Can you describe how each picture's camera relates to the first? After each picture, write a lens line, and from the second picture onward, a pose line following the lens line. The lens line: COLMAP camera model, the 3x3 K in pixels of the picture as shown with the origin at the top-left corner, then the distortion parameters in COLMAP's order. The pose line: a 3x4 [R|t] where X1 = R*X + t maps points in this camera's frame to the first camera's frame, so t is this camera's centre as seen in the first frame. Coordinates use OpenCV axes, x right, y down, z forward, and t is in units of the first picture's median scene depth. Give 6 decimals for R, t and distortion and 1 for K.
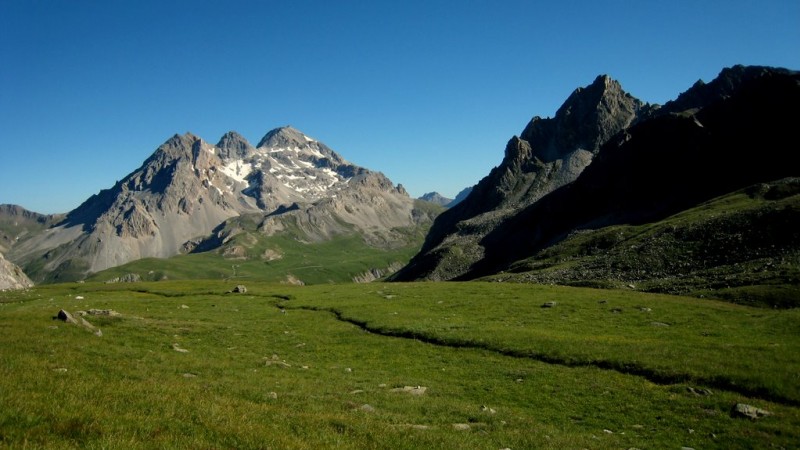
lens RADIAL K [[656.6, 0, 400.0], [0, 656.6, 225.0], [0, 0, 1]] dist [-0.196477, 0.168868]
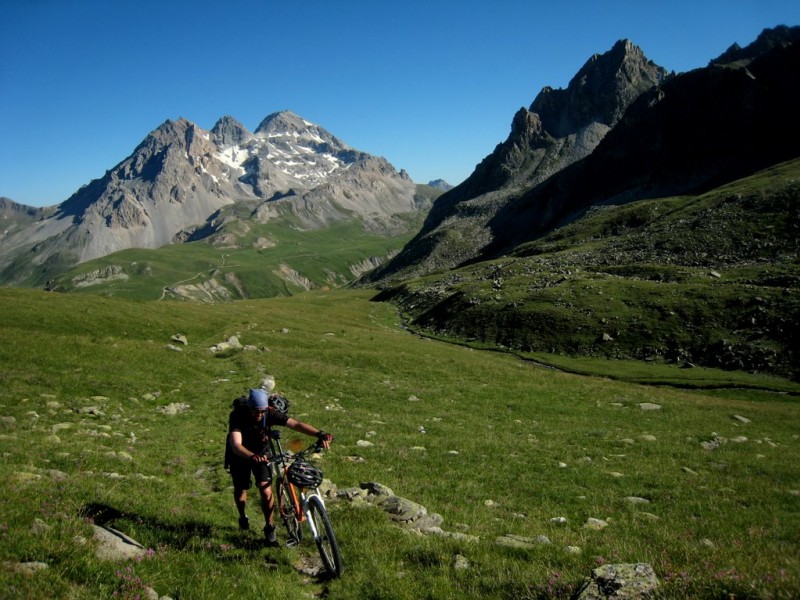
lens RADIAL K [[611.8, 0, 400.0], [0, 611.8, 300.0], [0, 0, 1]] dist [-0.107355, 0.003521]
pose [[0.999722, -0.004904, -0.023080, 0.017992], [0.007953, 0.990960, 0.133919, 0.009466], [0.022215, -0.134065, 0.990723, 0.098773]]
